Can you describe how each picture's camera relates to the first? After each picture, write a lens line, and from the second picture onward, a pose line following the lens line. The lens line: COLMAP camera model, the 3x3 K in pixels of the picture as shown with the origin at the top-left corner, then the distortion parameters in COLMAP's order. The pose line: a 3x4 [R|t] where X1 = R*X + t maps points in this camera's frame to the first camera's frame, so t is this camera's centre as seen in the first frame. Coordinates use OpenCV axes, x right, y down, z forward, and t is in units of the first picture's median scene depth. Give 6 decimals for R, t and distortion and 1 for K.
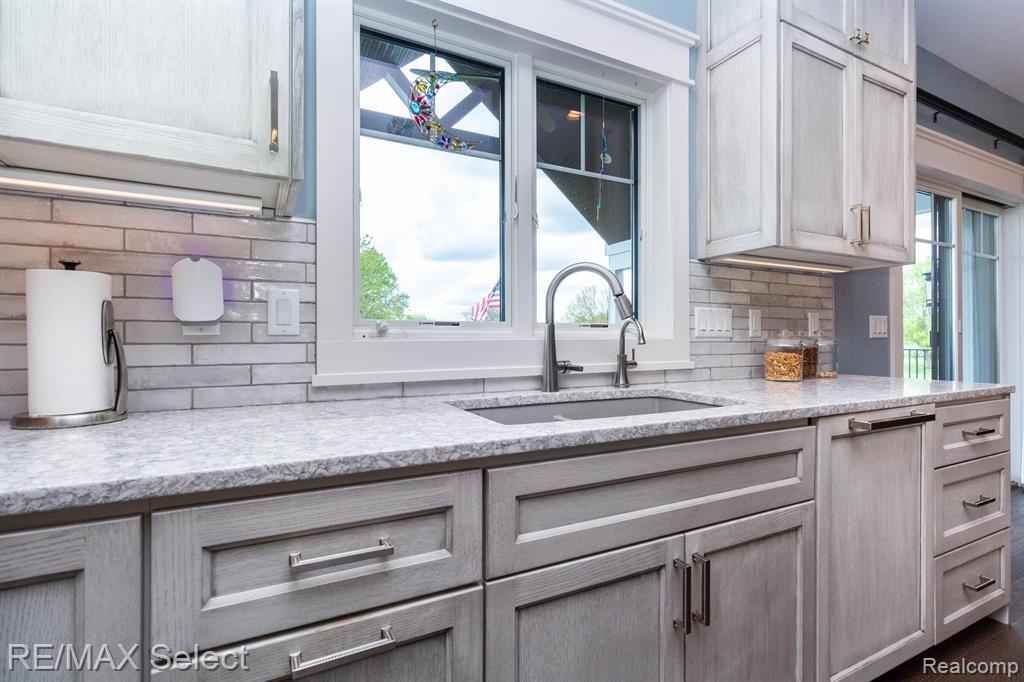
lens RADIAL K [[477.7, 0, 509.5], [0, 477.7, 342.1], [0, 0, 1]] dist [0.000235, 0.001415]
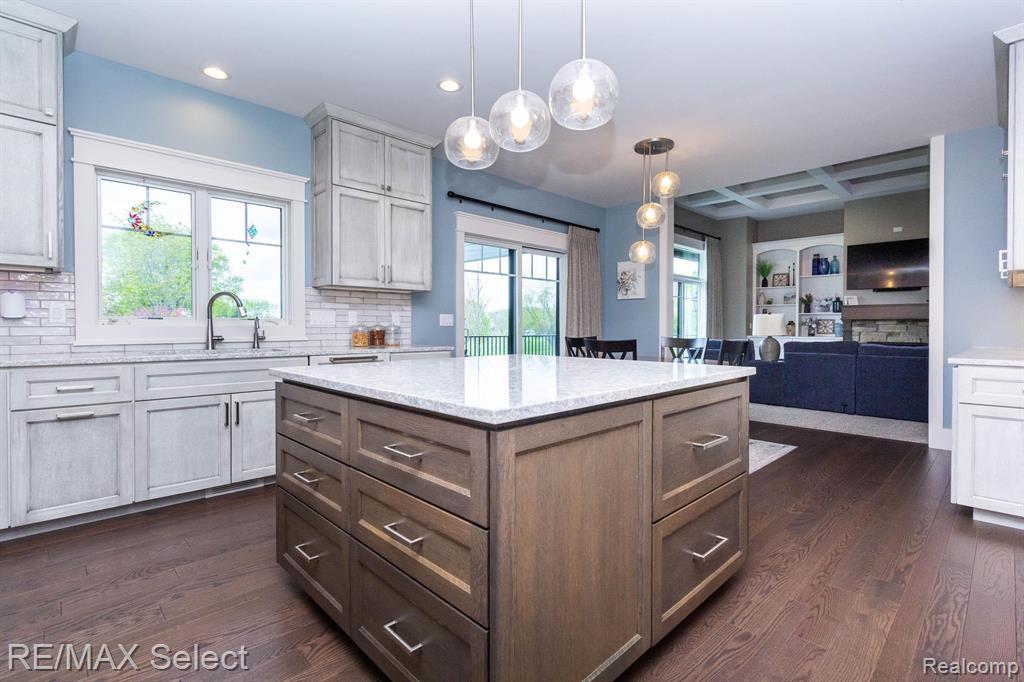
lens RADIAL K [[477.7, 0, 512.3], [0, 477.7, 336.0], [0, 0, 1]] dist [0.000235, 0.001415]
pose [[0.957216, -0.001083, 0.289371, 0.715173], [-0.002379, 0.999930, 0.011611, 0.011070], [-0.289363, -0.011803, 0.957147, -1.375876]]
